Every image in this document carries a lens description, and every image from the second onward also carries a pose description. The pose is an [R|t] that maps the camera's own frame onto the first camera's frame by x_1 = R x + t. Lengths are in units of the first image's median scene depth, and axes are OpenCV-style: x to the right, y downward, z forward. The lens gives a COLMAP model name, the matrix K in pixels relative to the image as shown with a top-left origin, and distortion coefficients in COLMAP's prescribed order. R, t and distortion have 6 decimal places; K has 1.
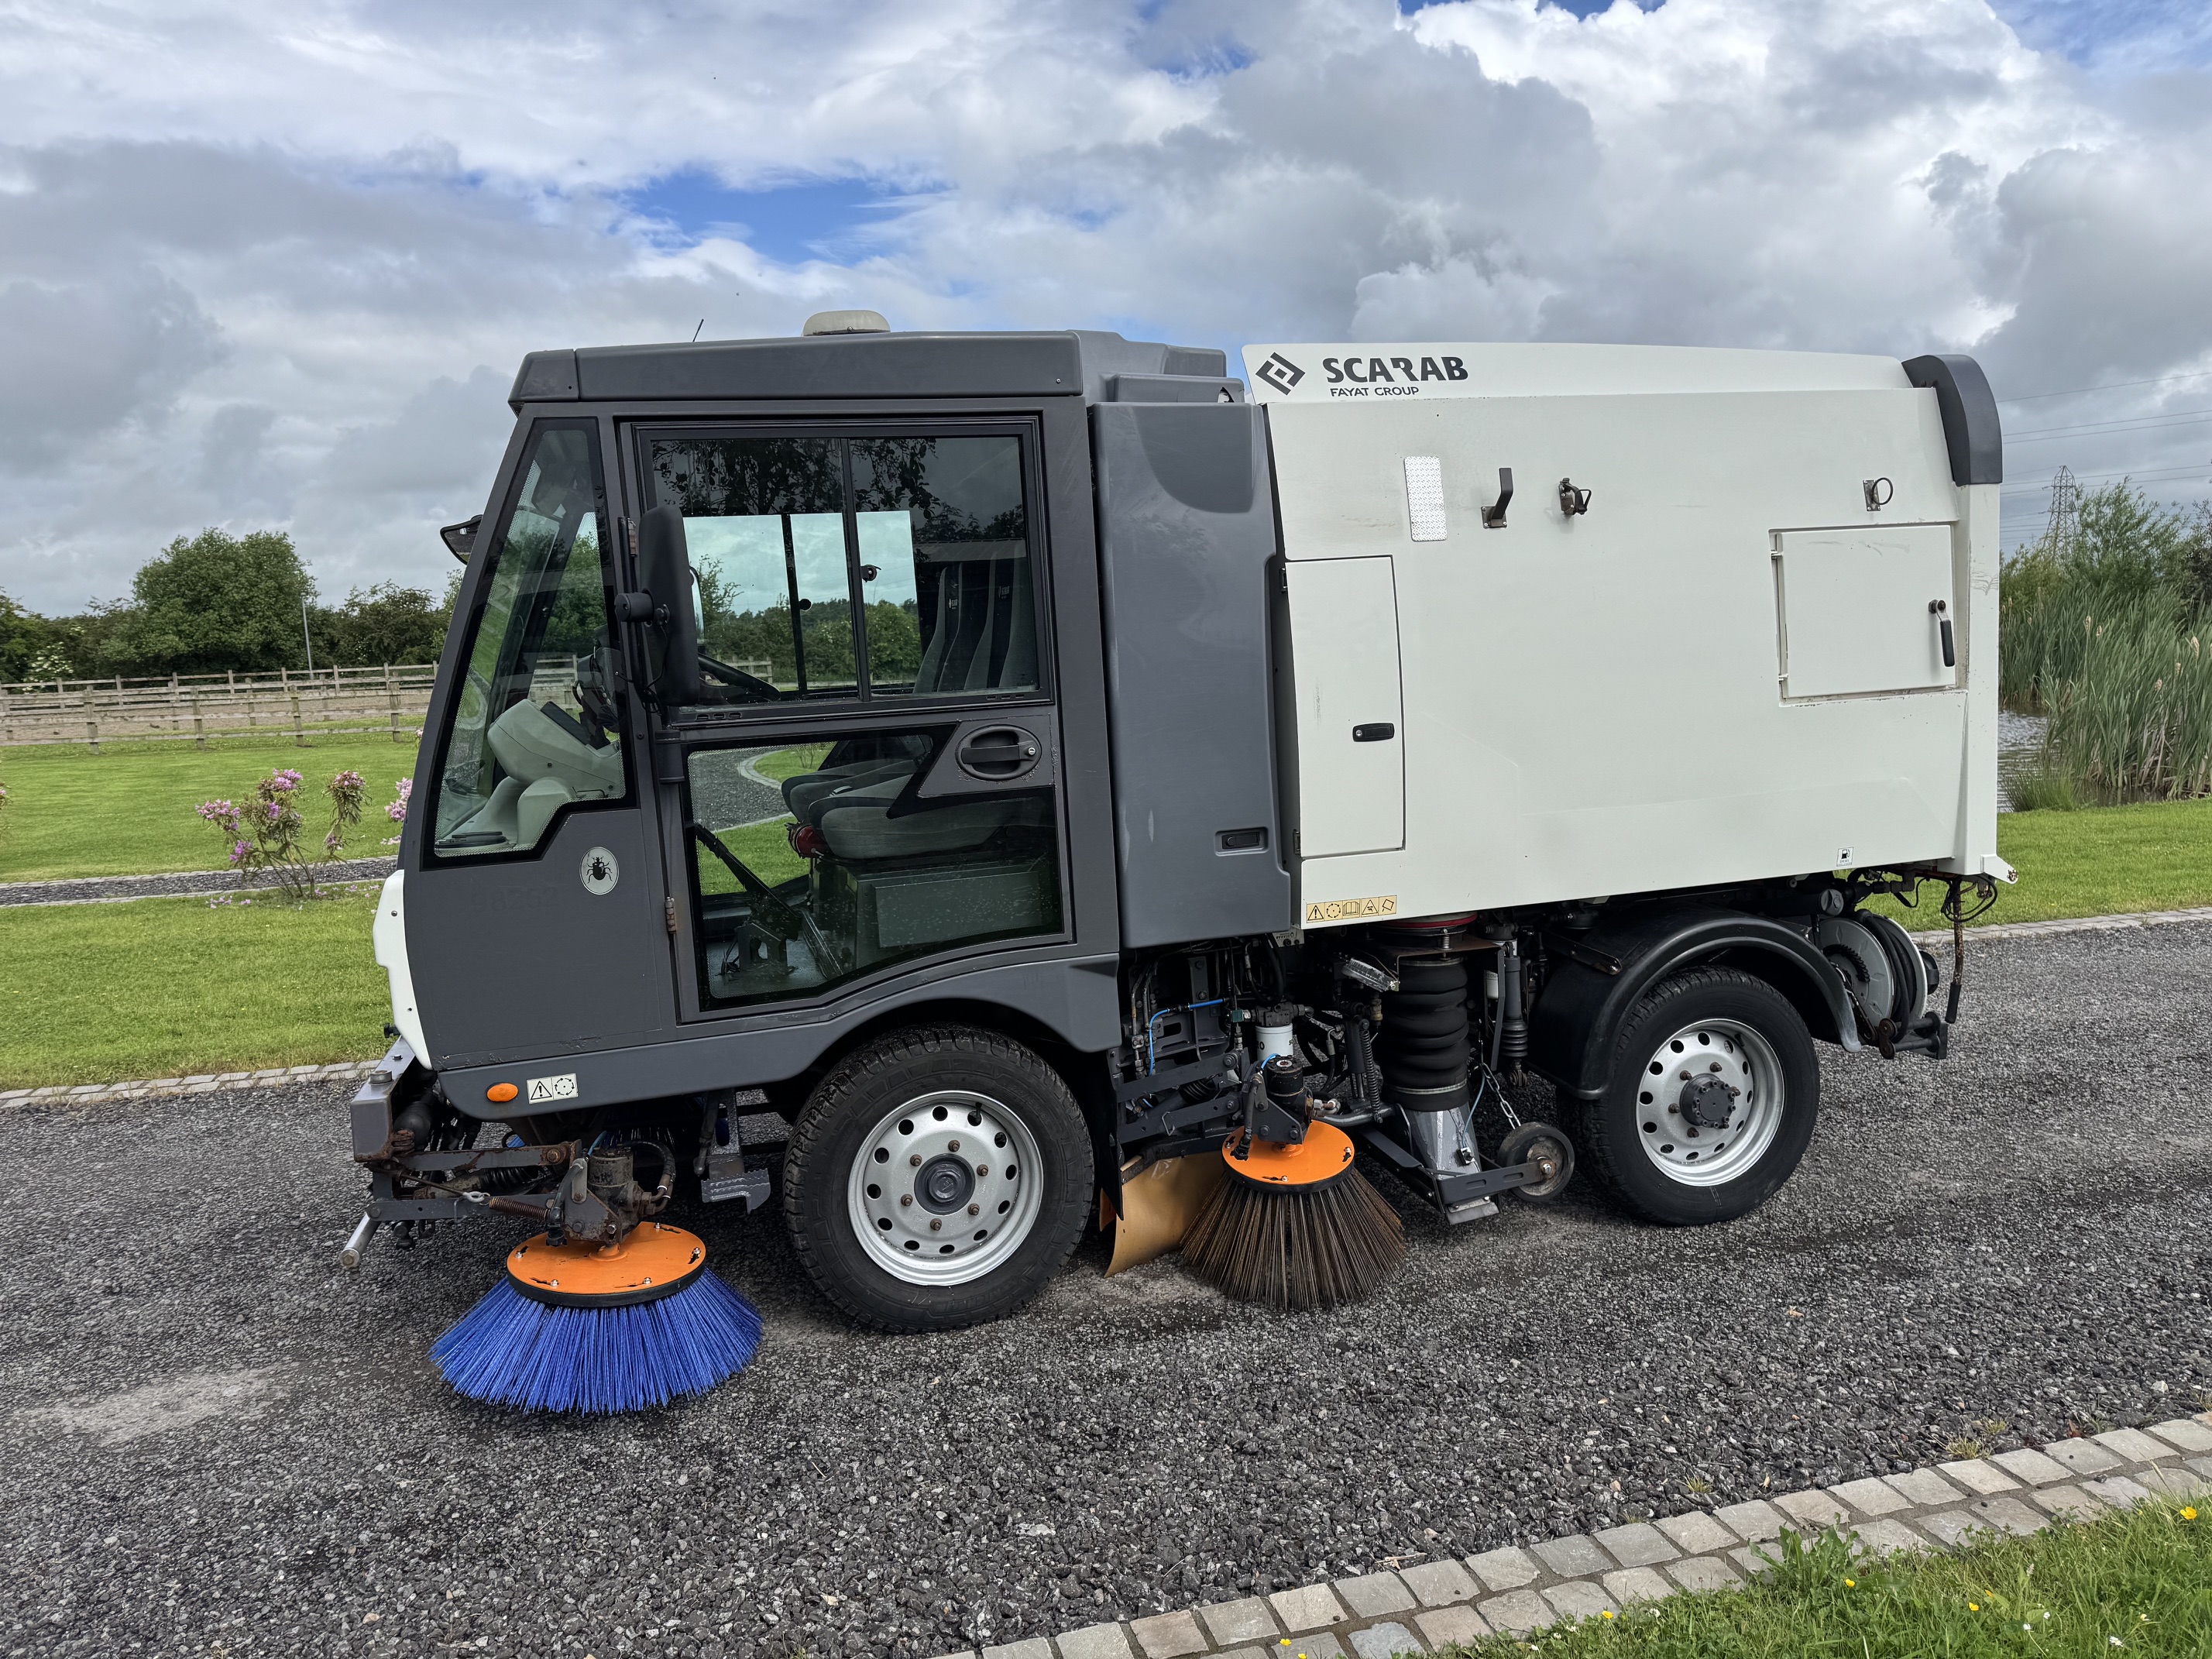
lens RADIAL K [[1614.8, 0, 1089.6], [0, 1614.8, 820.7], [0, 0, 1]] dist [0.011550, -0.017399]
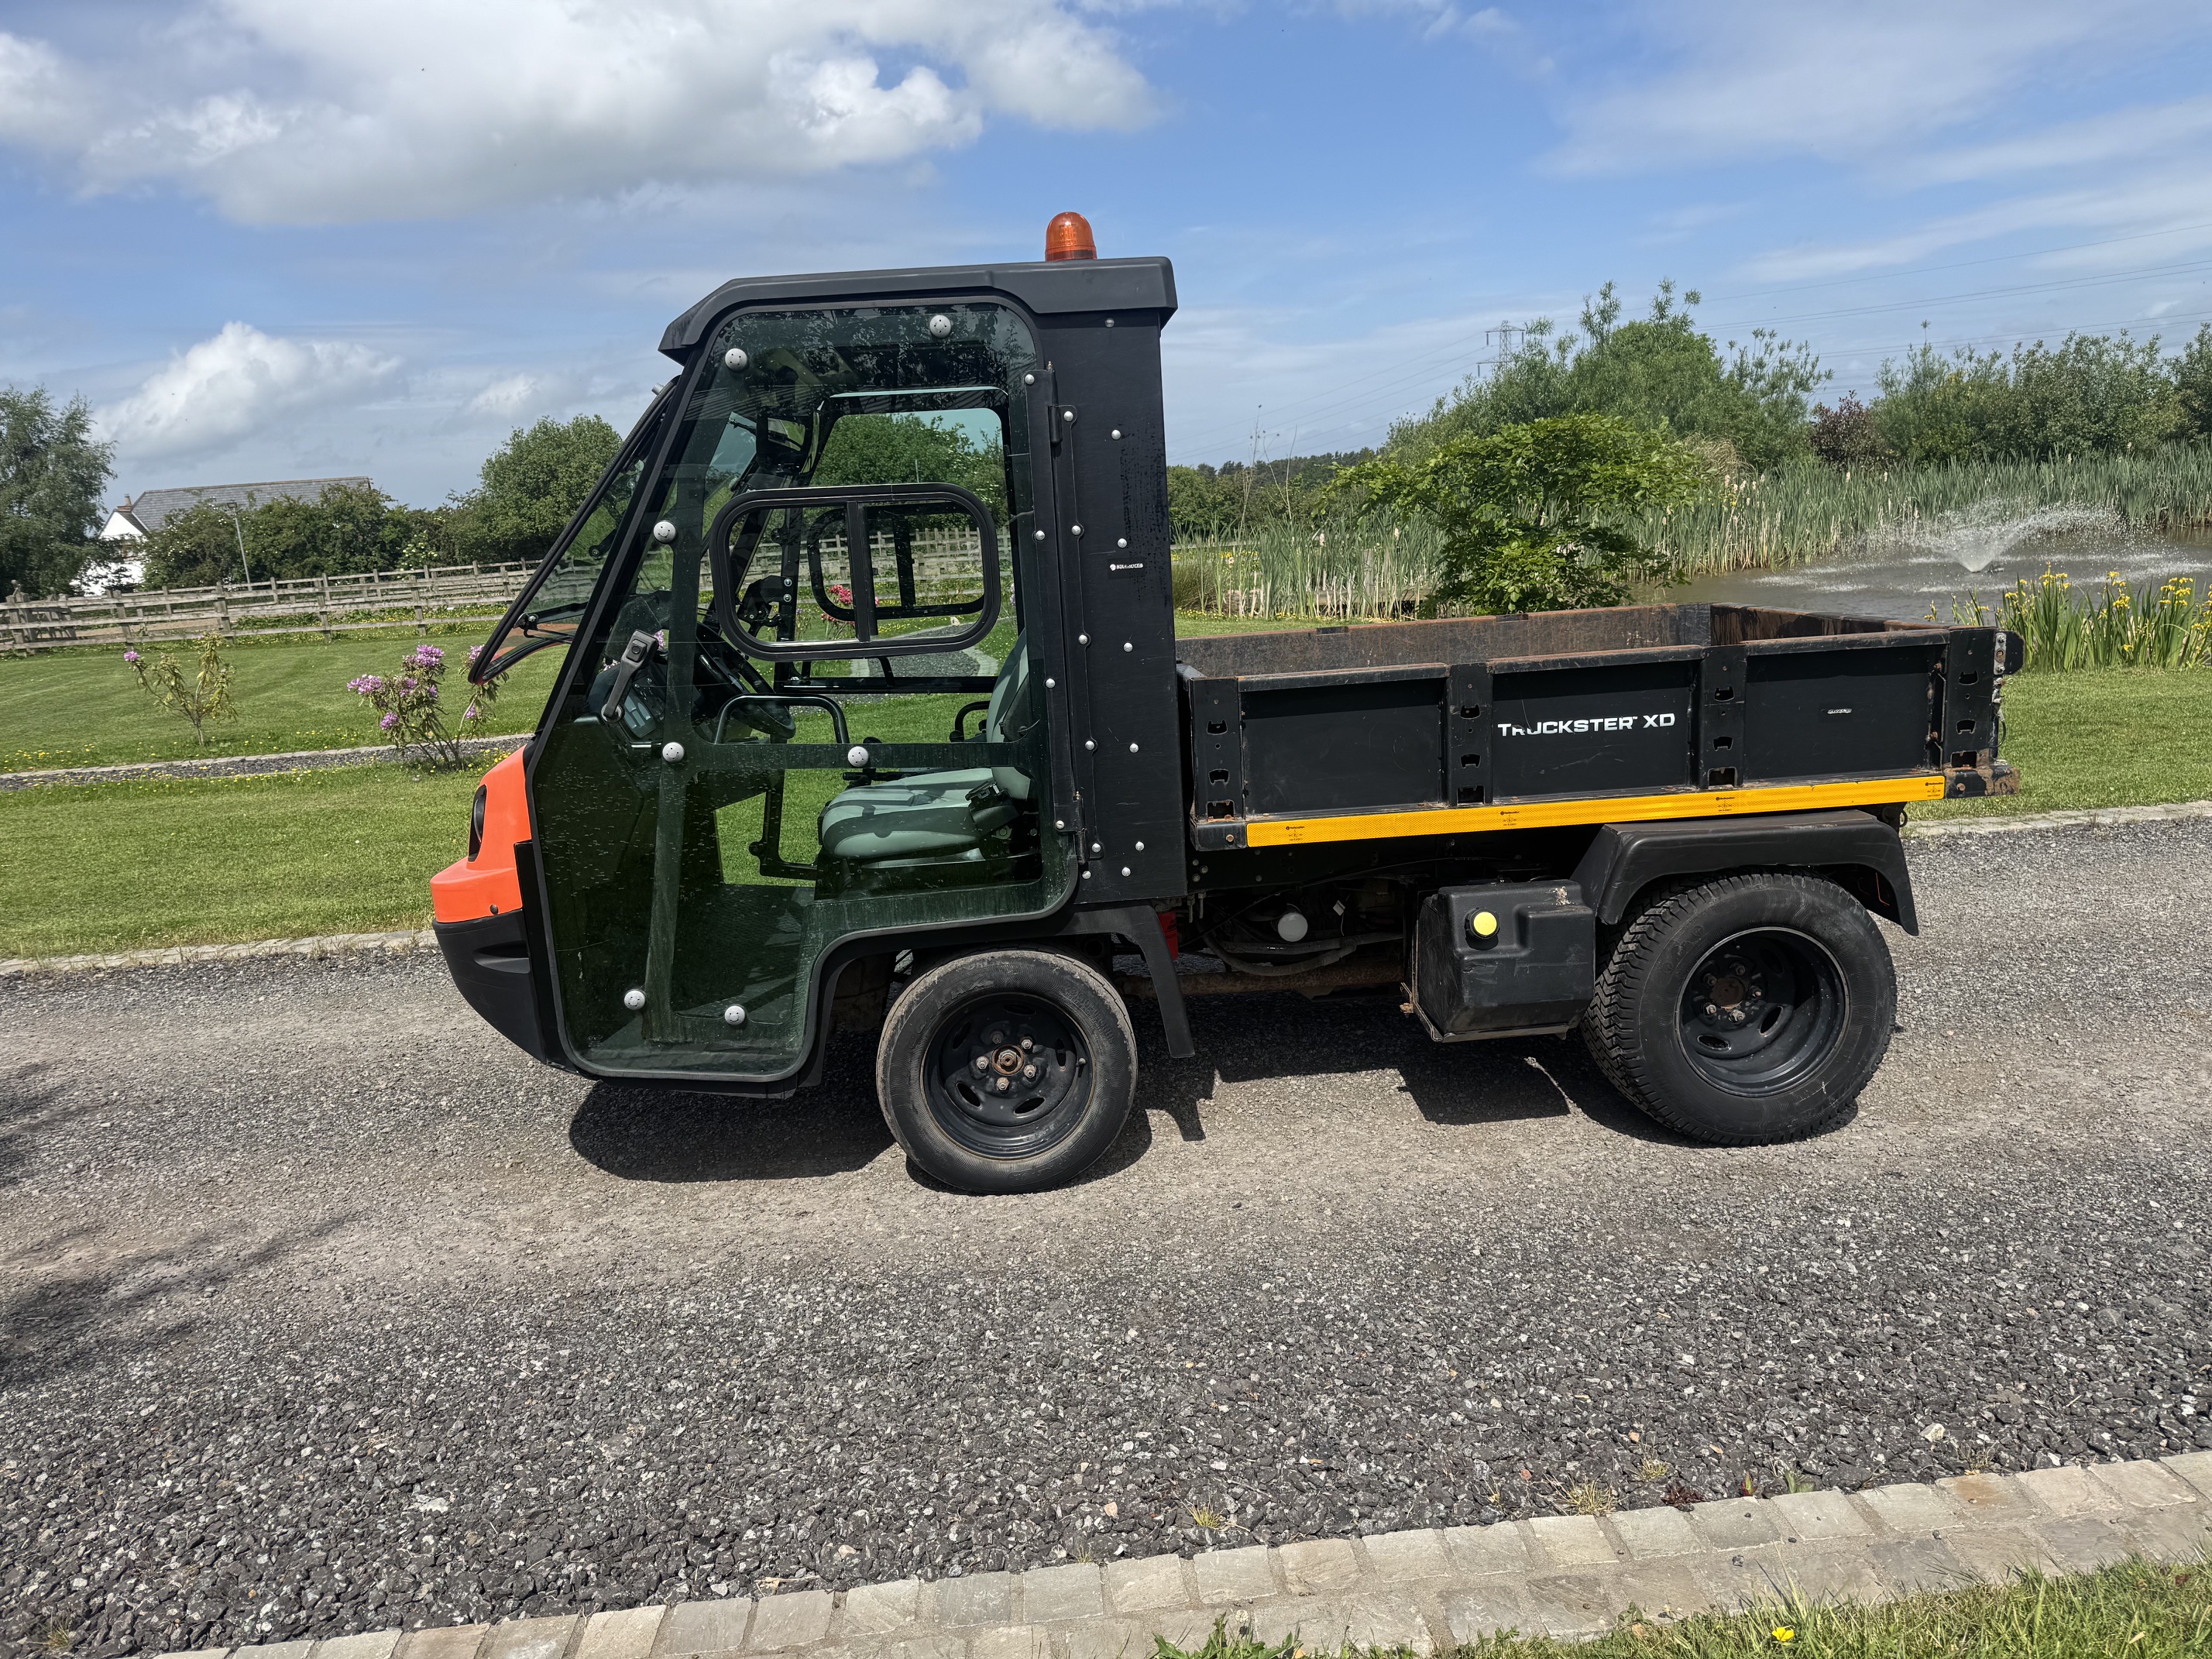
lens RADIAL K [[1614.8, 0, 1107.8], [0, 1614.8, 825.8], [0, 0, 1]] dist [0.011550, -0.017399]
pose [[0.980117, 0.005354, -0.198346, 0.148726], [0.011802, 0.996293, 0.085210, -0.002004], [0.198067, -0.085857, 0.976421, 0.068917]]
